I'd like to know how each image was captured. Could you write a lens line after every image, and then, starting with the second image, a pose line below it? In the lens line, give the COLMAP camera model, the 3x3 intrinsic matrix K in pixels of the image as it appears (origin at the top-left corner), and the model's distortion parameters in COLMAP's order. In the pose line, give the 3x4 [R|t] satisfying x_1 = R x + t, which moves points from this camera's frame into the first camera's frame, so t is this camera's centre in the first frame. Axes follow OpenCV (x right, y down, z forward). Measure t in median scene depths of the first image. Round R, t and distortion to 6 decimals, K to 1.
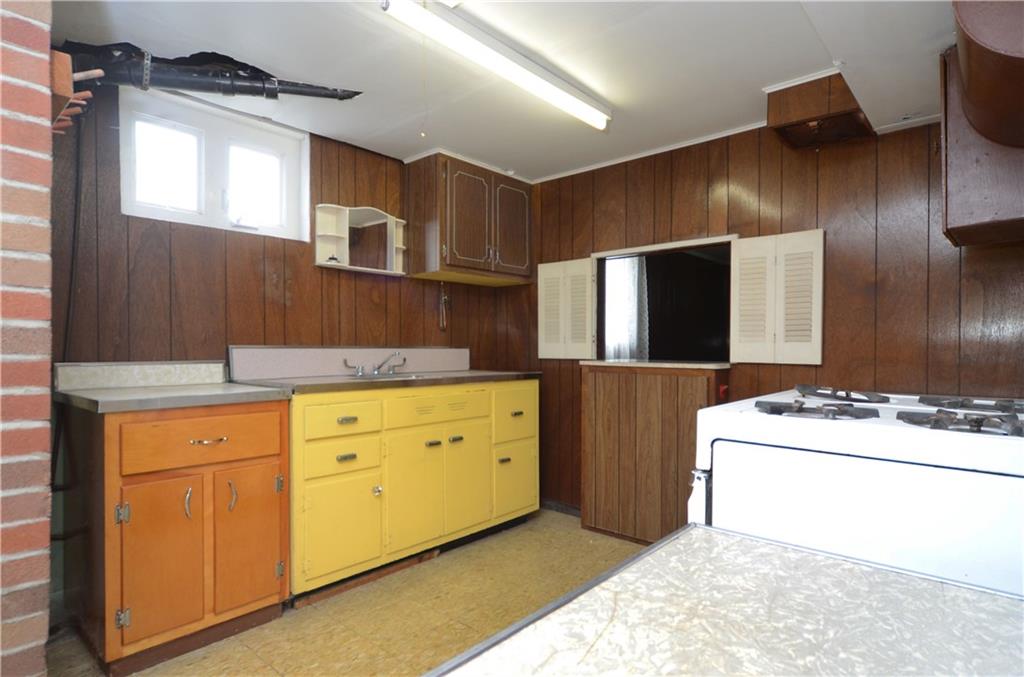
lens RADIAL K [[557.8, 0, 508.7], [0, 557.8, 343.4], [0, 0, 1]] dist [-0.015384, 0.002955]
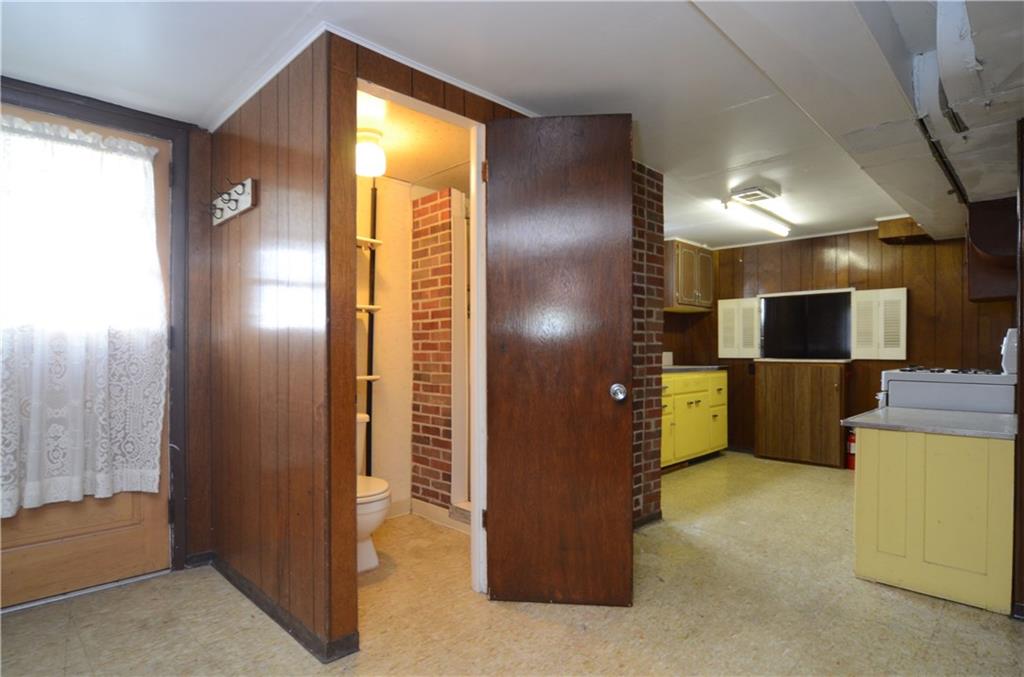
lens RADIAL K [[557.8, 0, 515.1], [0, 557.8, 342.2], [0, 0, 1]] dist [-0.015384, 0.002955]
pose [[0.998792, -0.002972, -0.049053, -0.535376], [0.002429, 0.999935, -0.011111, -0.002919], [0.049083, 0.010979, 0.998734, -0.756459]]
